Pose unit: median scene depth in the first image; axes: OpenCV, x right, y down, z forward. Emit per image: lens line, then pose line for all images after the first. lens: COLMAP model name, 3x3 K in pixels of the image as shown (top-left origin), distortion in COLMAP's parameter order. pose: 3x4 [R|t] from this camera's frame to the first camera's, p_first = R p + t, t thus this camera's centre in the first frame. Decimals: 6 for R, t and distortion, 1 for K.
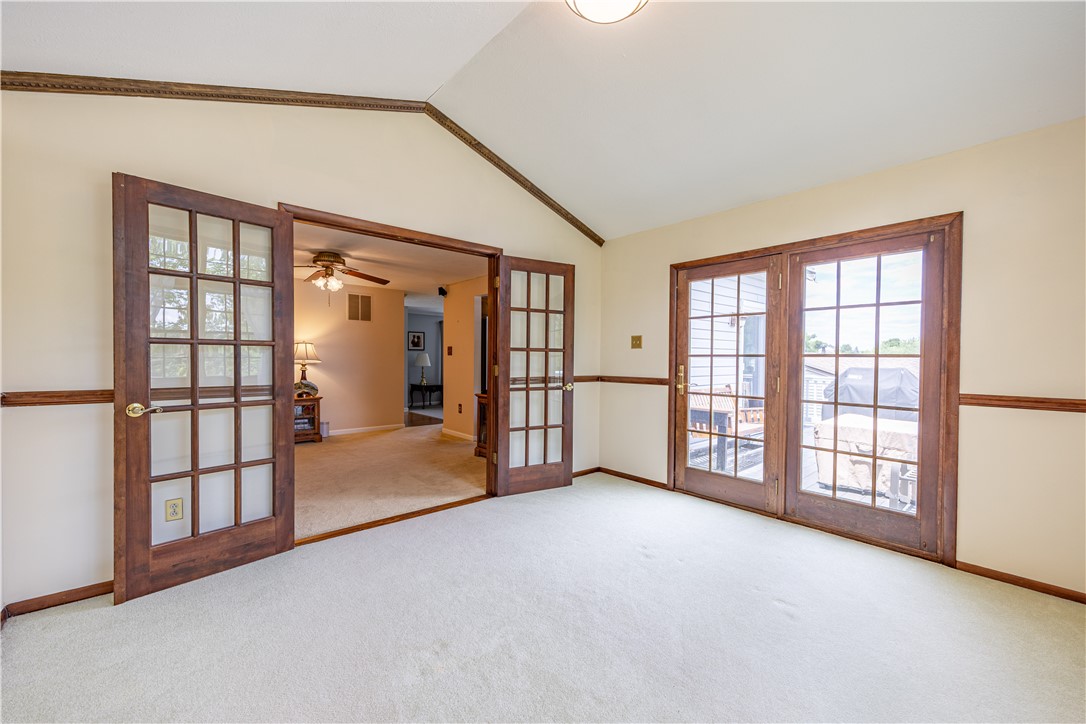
lens RADIAL K [[429.7, 0, 540.1], [0, 429.7, 363.1], [0, 0, 1]] dist [0.002047, -0.000067]
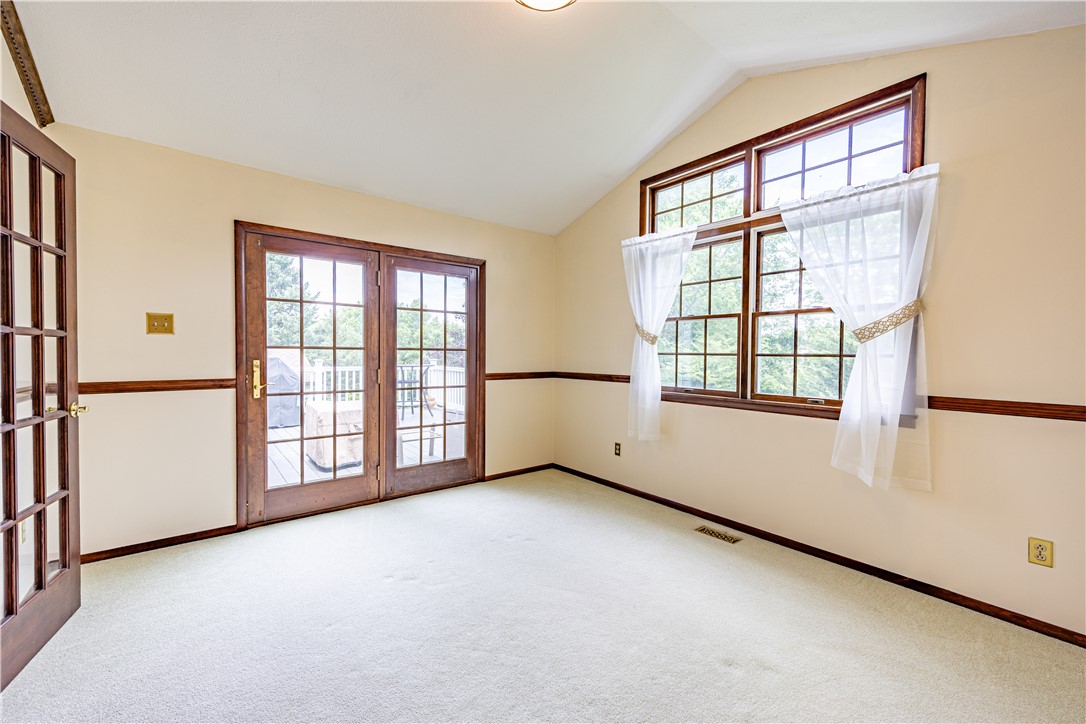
lens RADIAL K [[429.7, 0, 540.1], [0, 429.7, 363.1], [0, 0, 1]] dist [0.002047, -0.000067]
pose [[0.042895, -0.029539, 0.998643, -0.465296], [0.002957, 0.999562, 0.029439, -0.011007], [-0.999075, 0.001690, 0.042963, 0.537825]]
